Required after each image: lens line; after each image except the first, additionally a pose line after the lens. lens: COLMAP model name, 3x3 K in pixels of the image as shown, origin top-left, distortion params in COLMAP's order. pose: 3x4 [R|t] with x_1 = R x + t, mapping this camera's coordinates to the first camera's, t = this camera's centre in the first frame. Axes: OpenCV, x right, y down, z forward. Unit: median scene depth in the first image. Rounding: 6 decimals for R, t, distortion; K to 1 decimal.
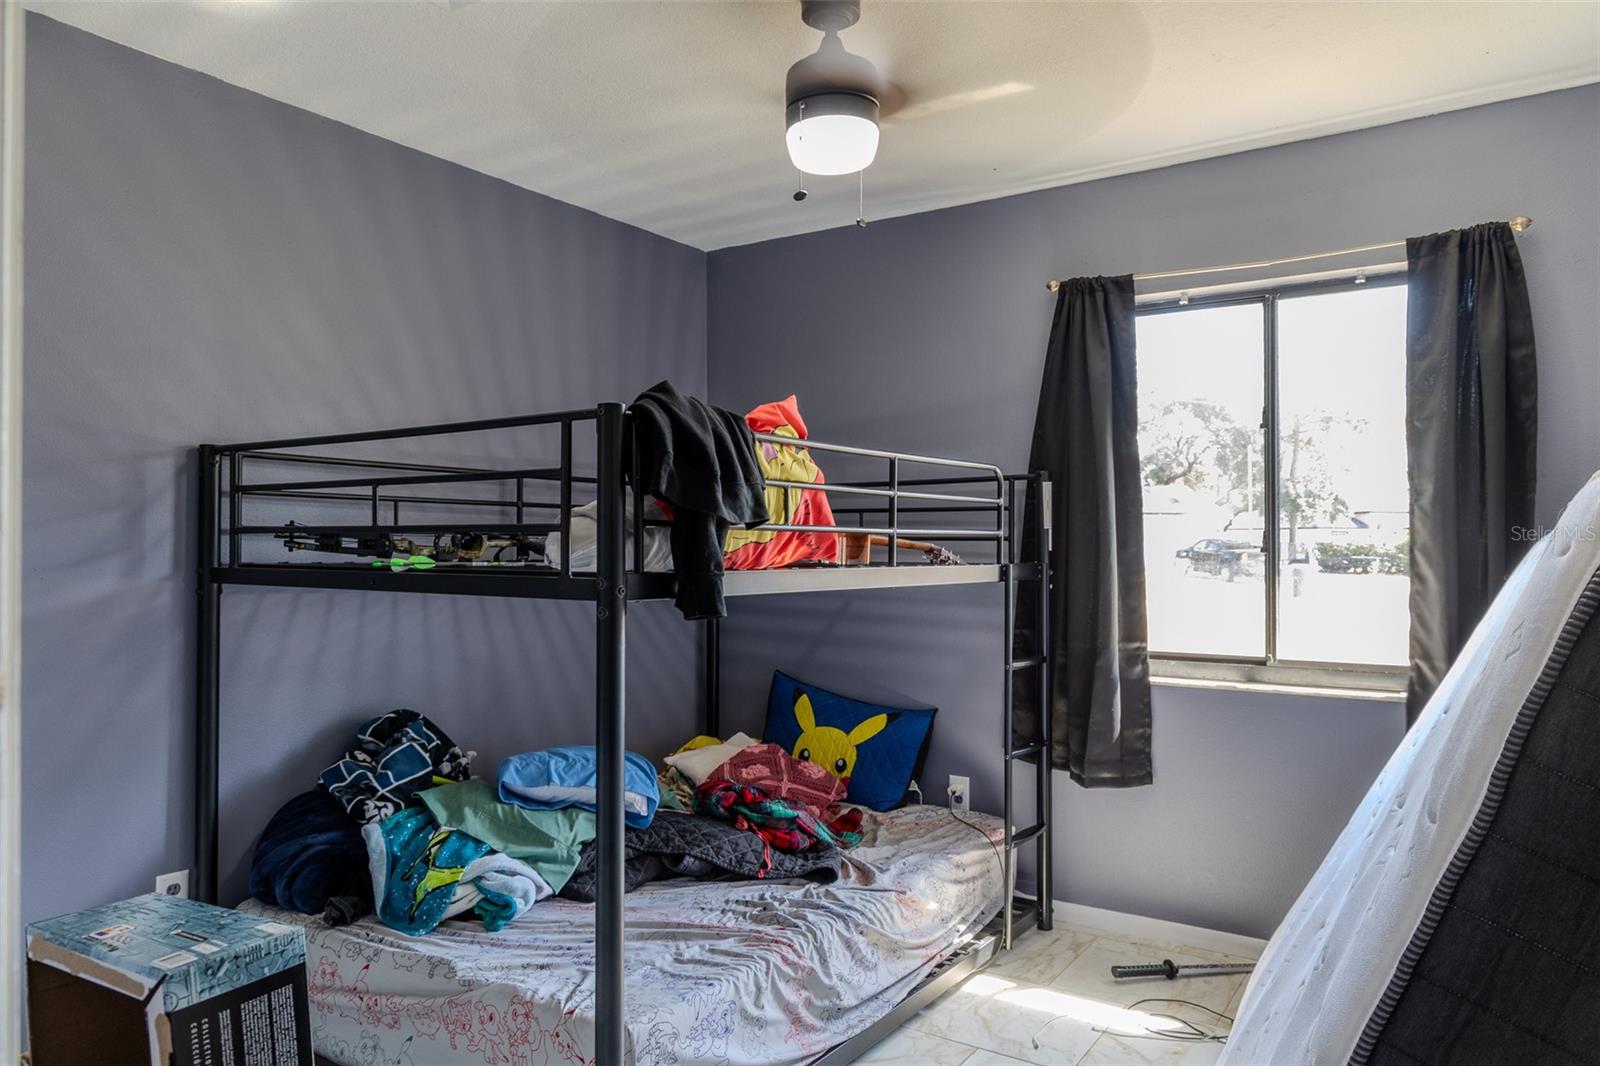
lens RADIAL K [[1076.6, 0, 805.5], [0, 1076.6, 541.8], [0, 0, 1]] dist [-0.001469, 0.001611]
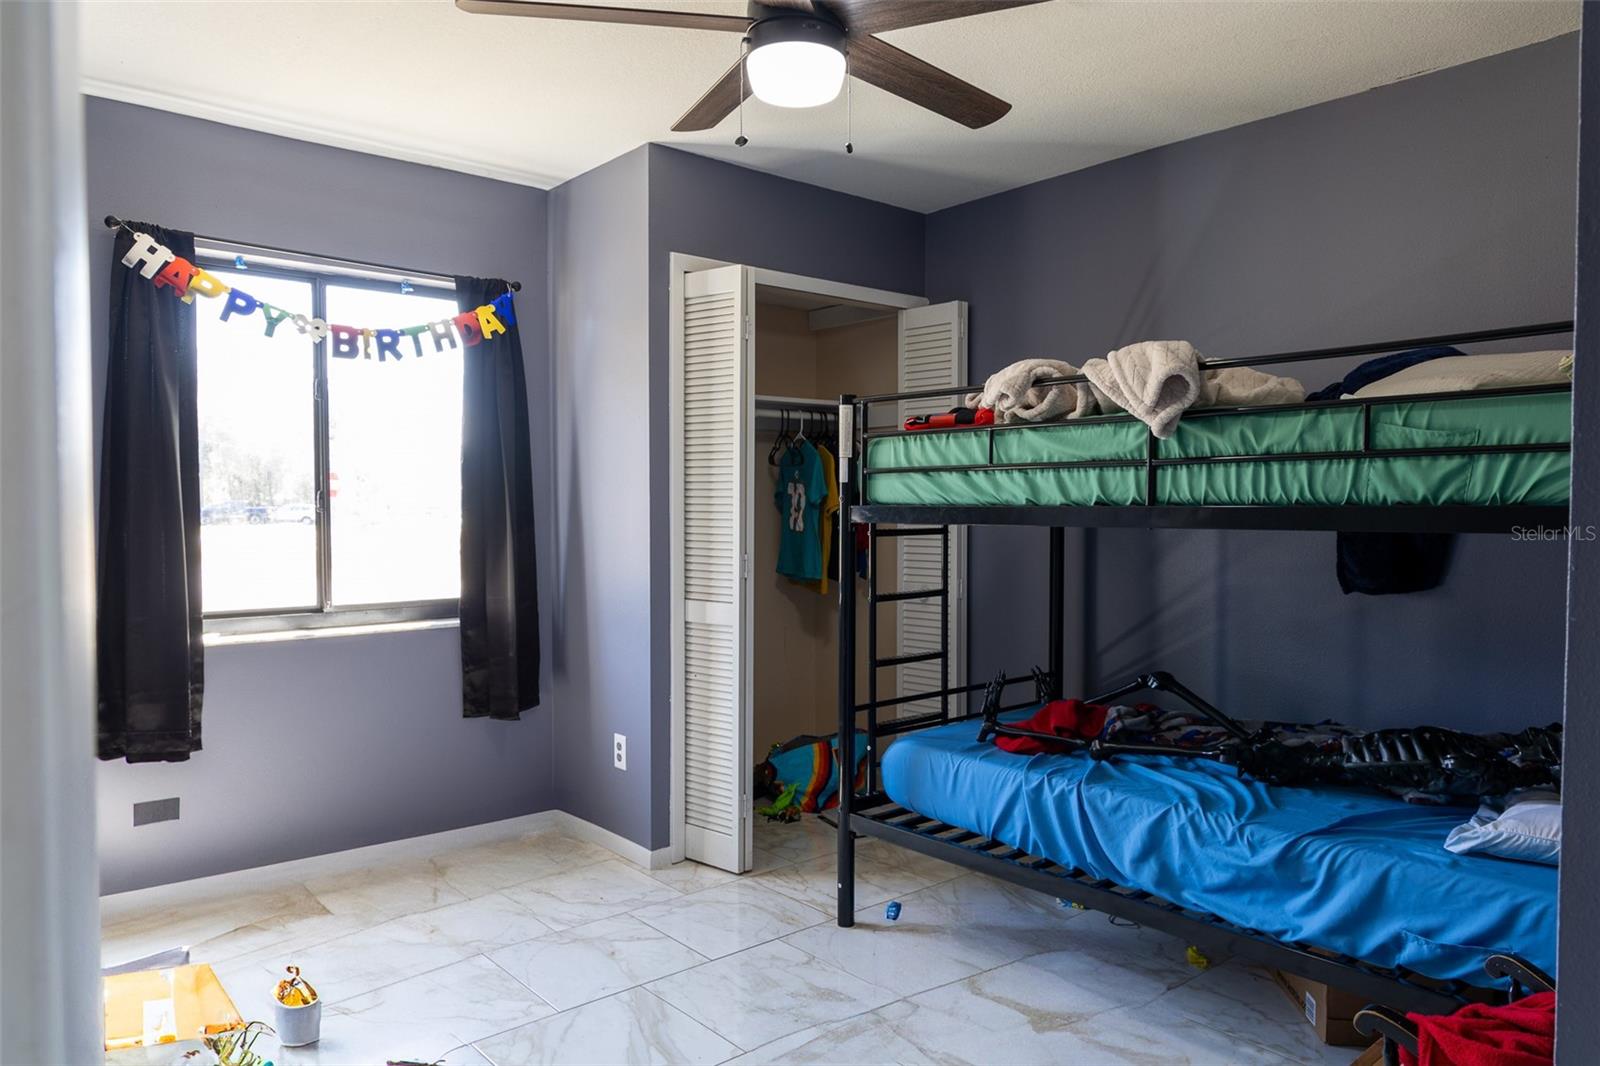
lens RADIAL K [[1076.6, 0, 805.5], [0, 1076.6, 541.8], [0, 0, 1]] dist [-0.001469, 0.001611]
pose [[0.273198, -0.036275, 0.961274, -0.489572], [-0.000230, 0.999286, 0.037775, -0.000165], [-0.961958, -0.010541, 0.272995, 0.206224]]
